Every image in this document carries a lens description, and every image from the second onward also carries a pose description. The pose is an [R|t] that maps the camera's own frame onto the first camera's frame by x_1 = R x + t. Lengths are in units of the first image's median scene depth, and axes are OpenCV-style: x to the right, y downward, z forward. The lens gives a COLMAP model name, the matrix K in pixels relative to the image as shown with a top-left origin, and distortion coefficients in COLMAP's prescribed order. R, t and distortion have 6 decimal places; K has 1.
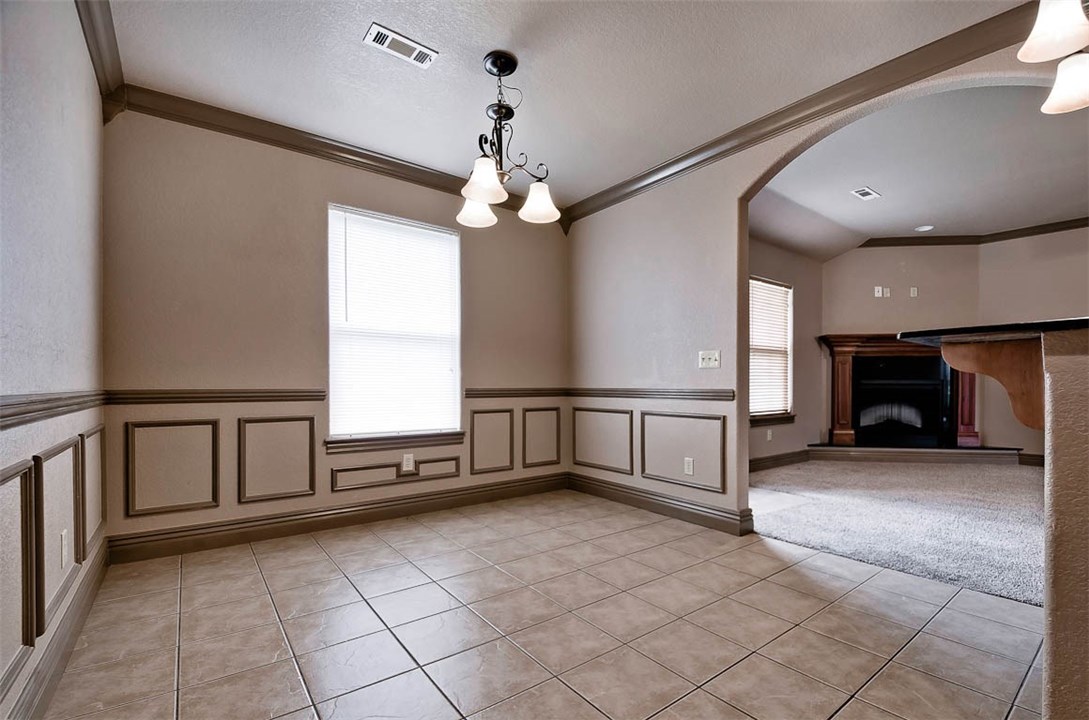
lens RADIAL K [[473.5, 0, 542.3], [0, 473.5, 384.3], [0, 0, 1]] dist [-0.000521, -0.000278]
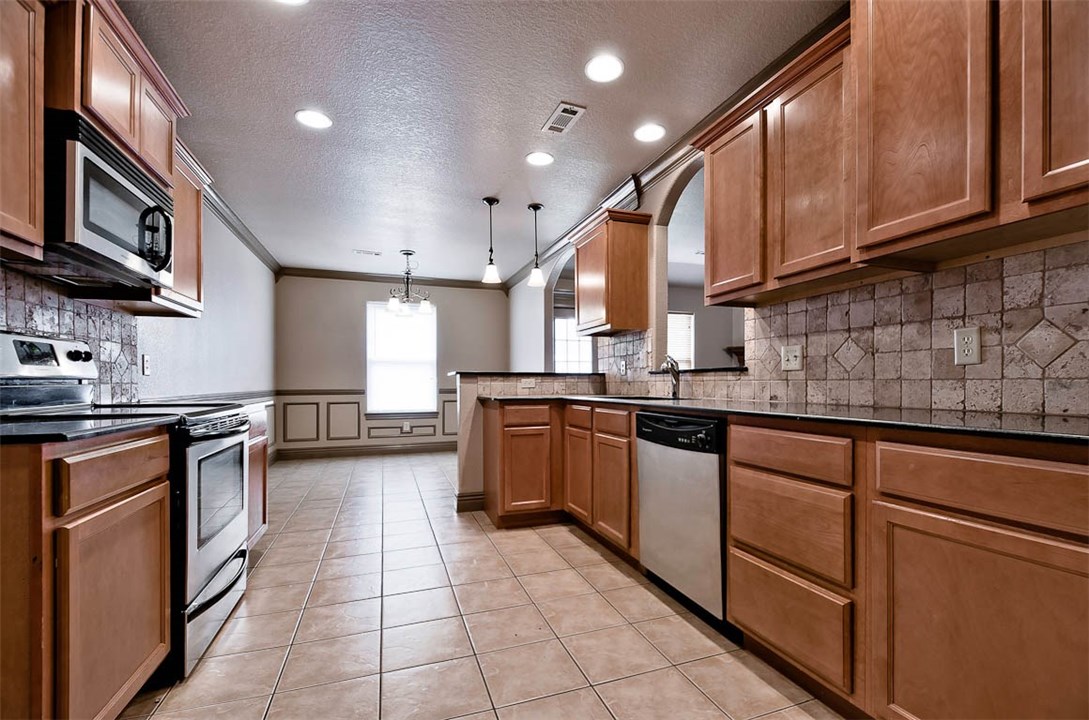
lens RADIAL K [[473.5, 0, 546.9], [0, 473.5, 387.0], [0, 0, 1]] dist [-0.000521, -0.000278]
pose [[0.951819, -0.002101, -0.306654, 0.945999], [0.004282, 0.999970, 0.006438, -0.008548], [0.306631, -0.007441, 0.951799, -0.744183]]
